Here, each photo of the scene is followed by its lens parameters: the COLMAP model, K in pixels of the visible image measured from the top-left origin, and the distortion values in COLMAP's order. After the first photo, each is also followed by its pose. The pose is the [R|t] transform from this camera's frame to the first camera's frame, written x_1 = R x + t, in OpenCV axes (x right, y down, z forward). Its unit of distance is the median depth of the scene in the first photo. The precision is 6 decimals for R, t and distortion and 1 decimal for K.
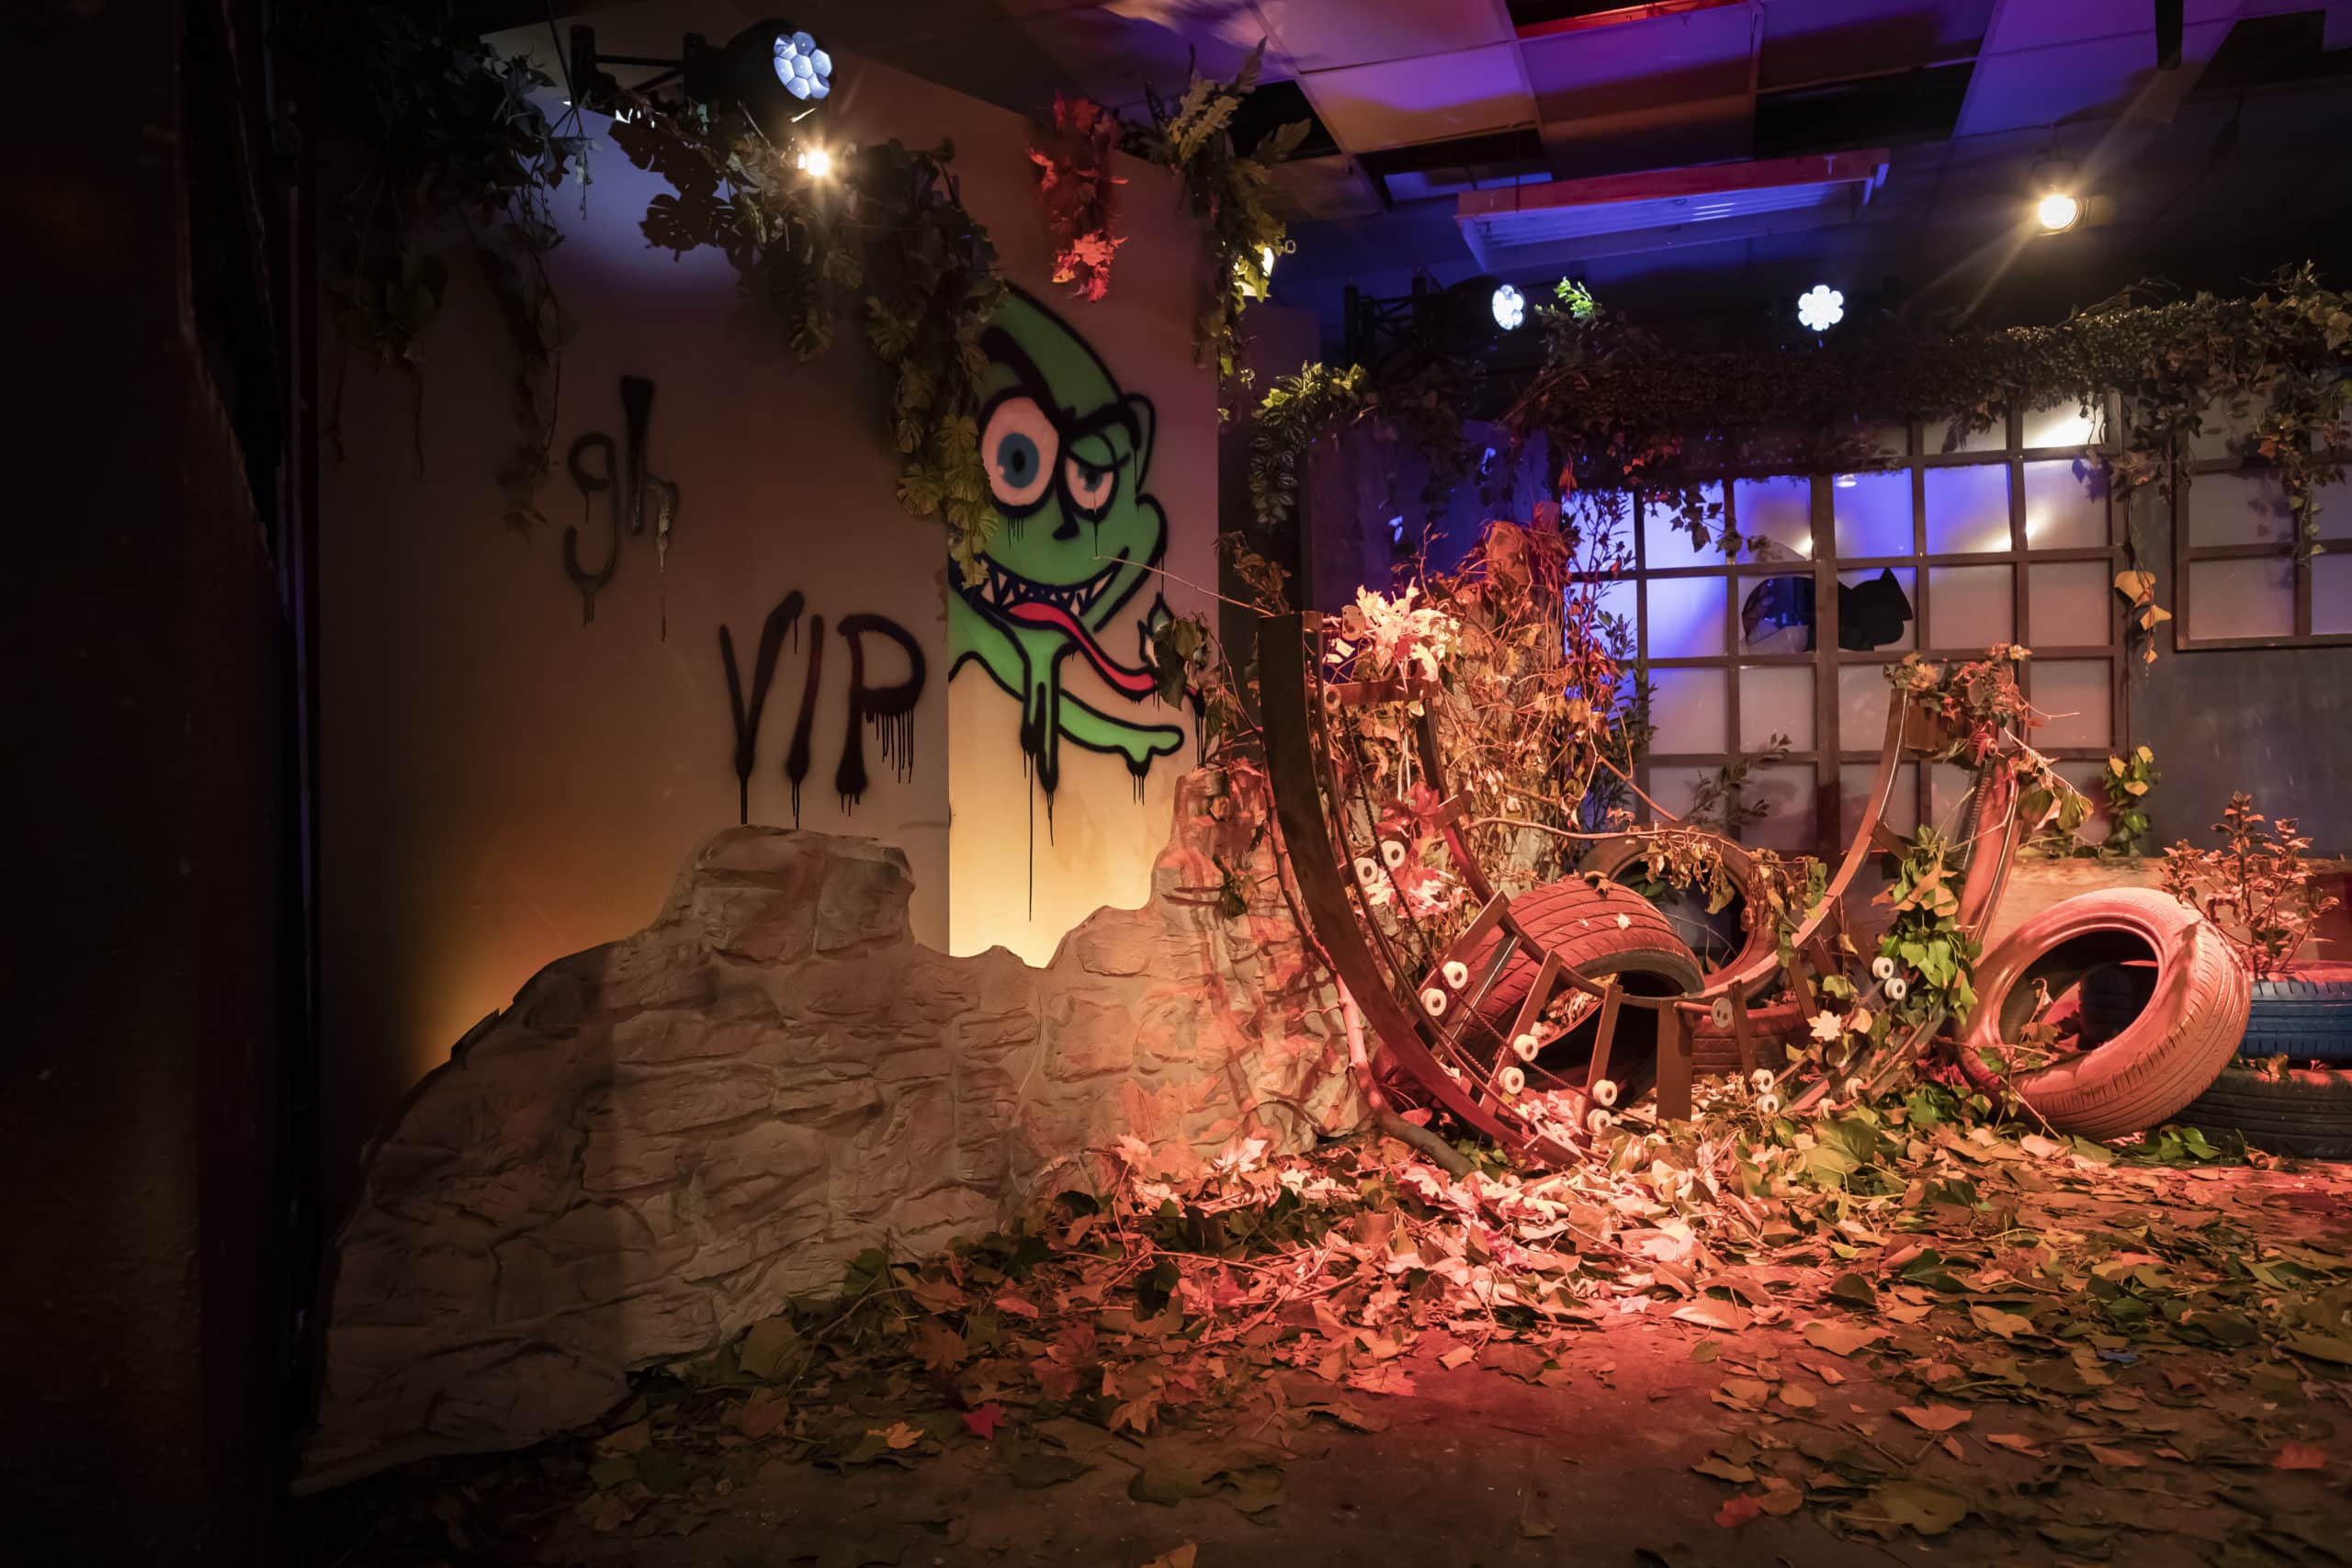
lens RADIAL K [[1587.4, 0, 1176.0], [0, 1587.4, 784.0], [0, 0, 1]] dist [0.007965, -0.002329]
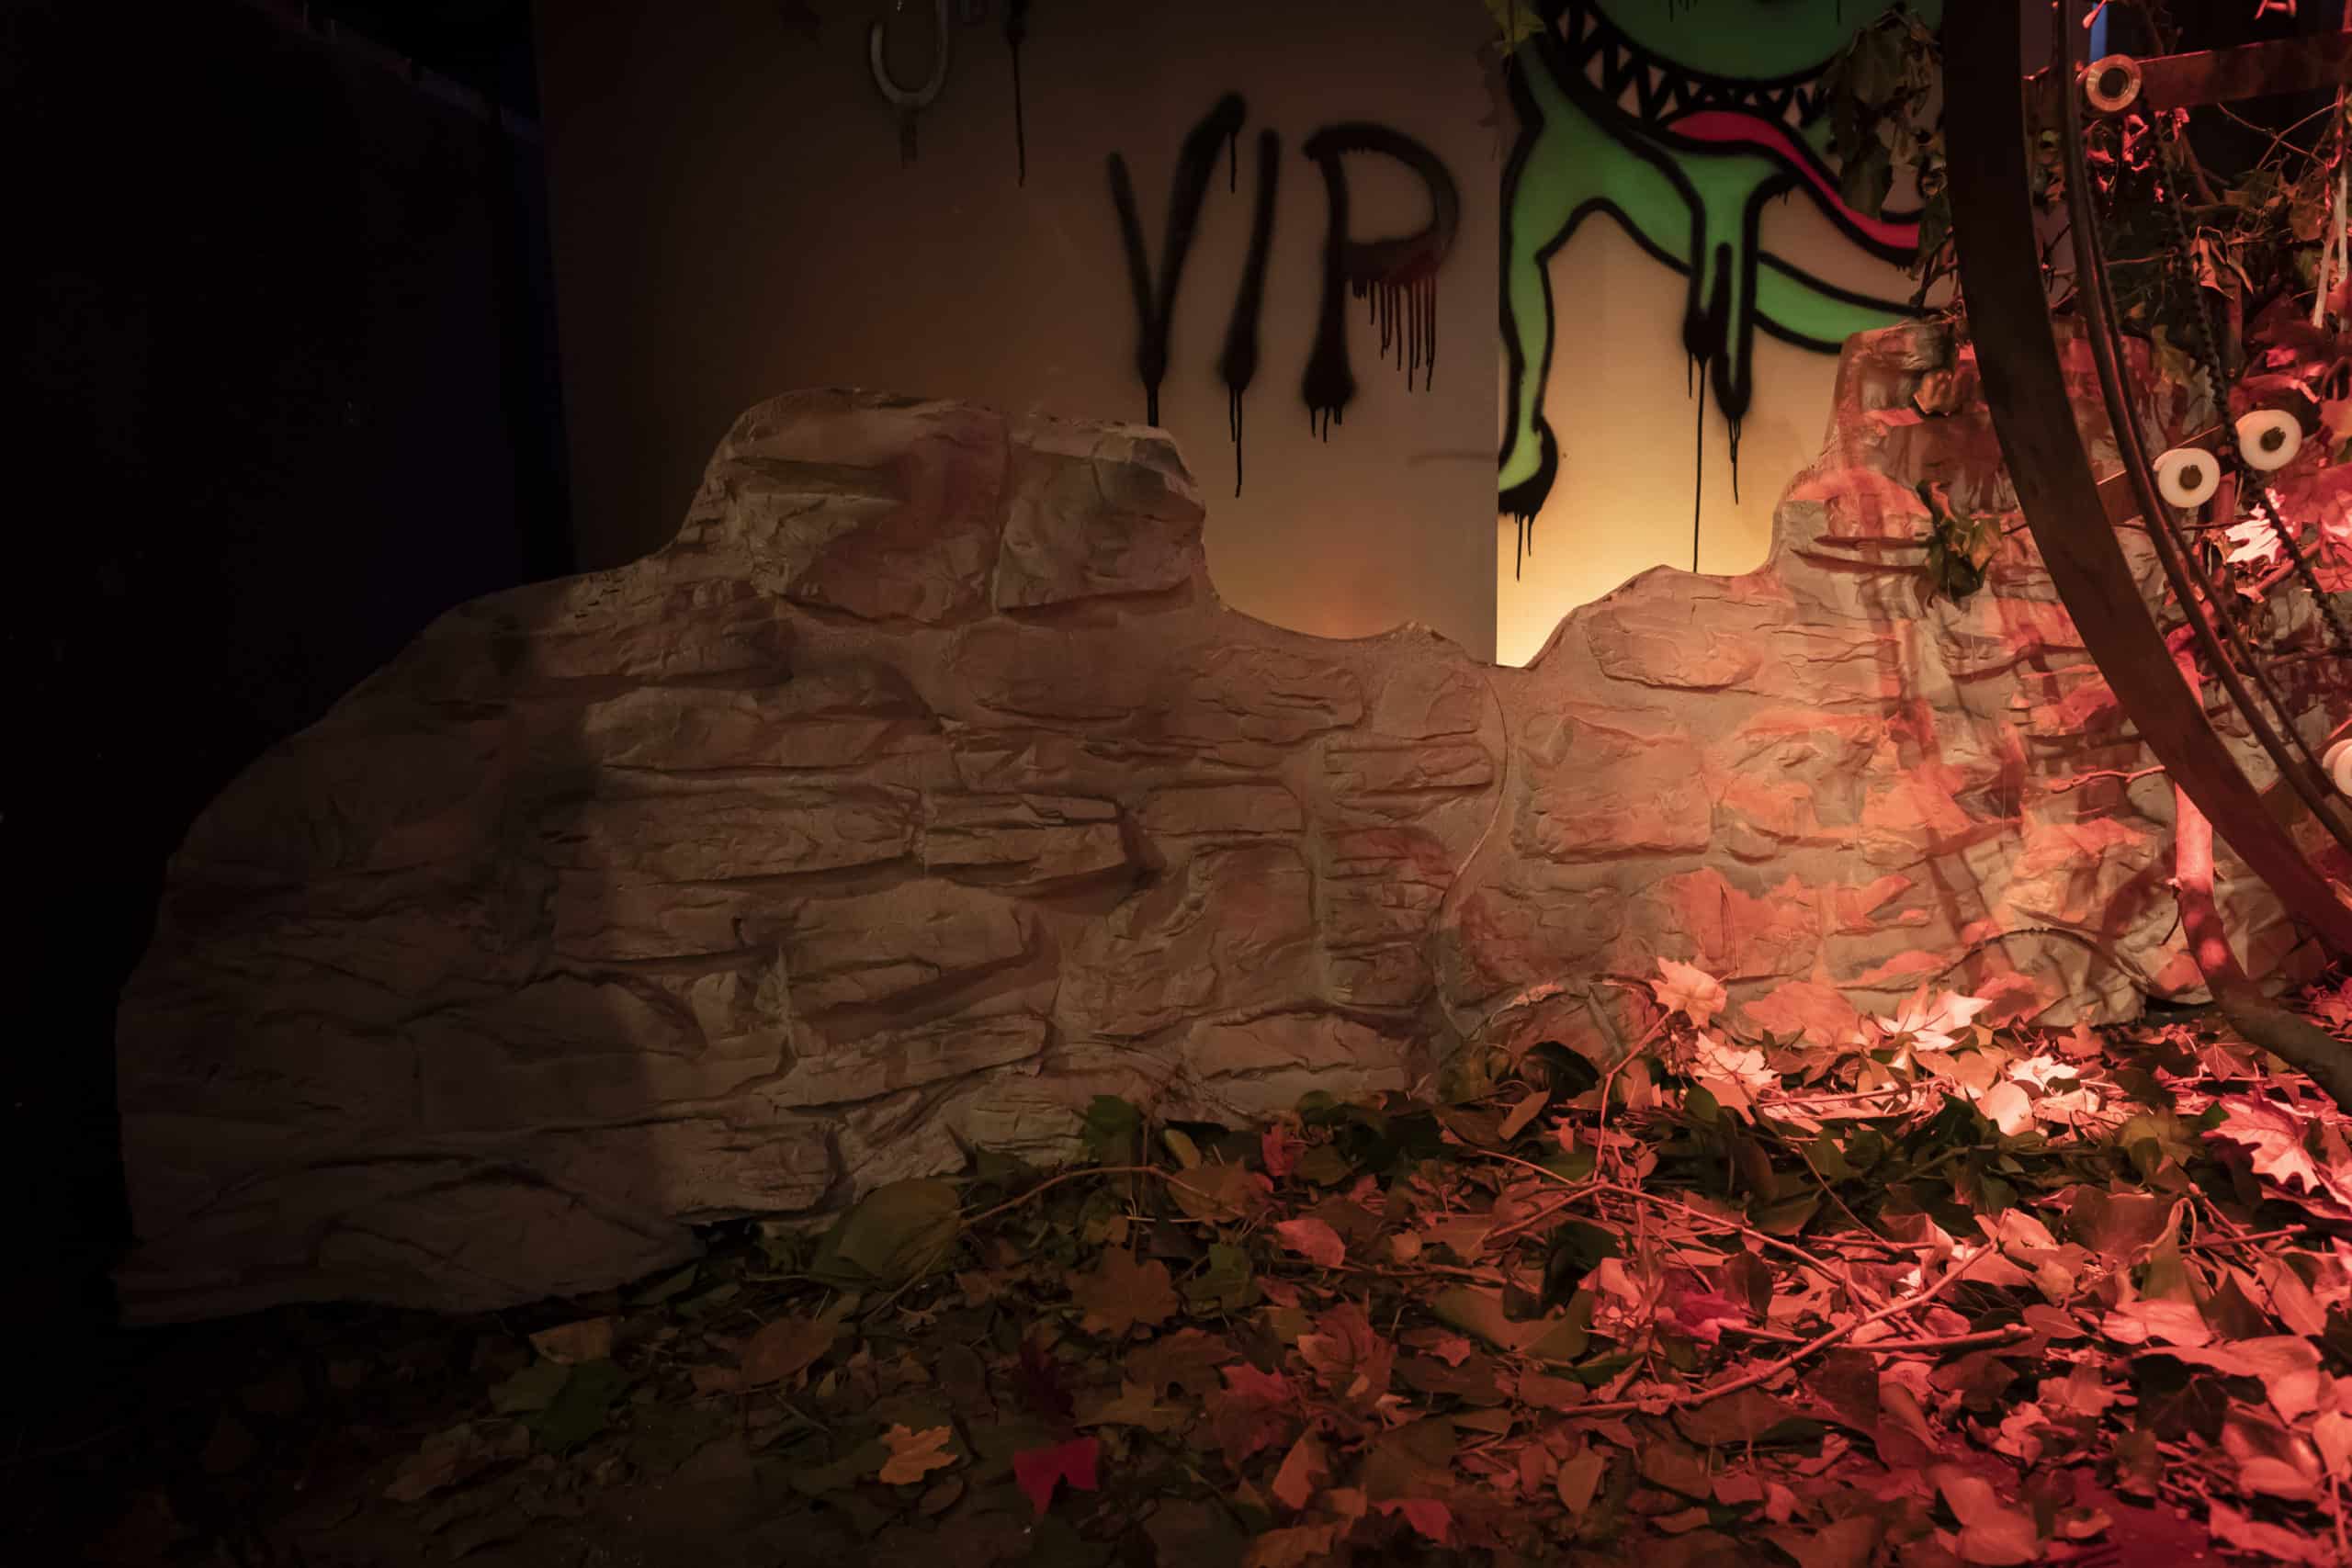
lens RADIAL K [[1587.4, 0, 1176.0], [0, 1587.4, 784.0], [0, 0, 1]] dist [0.007965, -0.002329]
pose [[0.829147, 0.068456, -0.554824, 0.142725], [0.020961, 0.987969, 0.153223, 0.067717], [0.558638, -0.138675, 0.817736, 0.456110]]
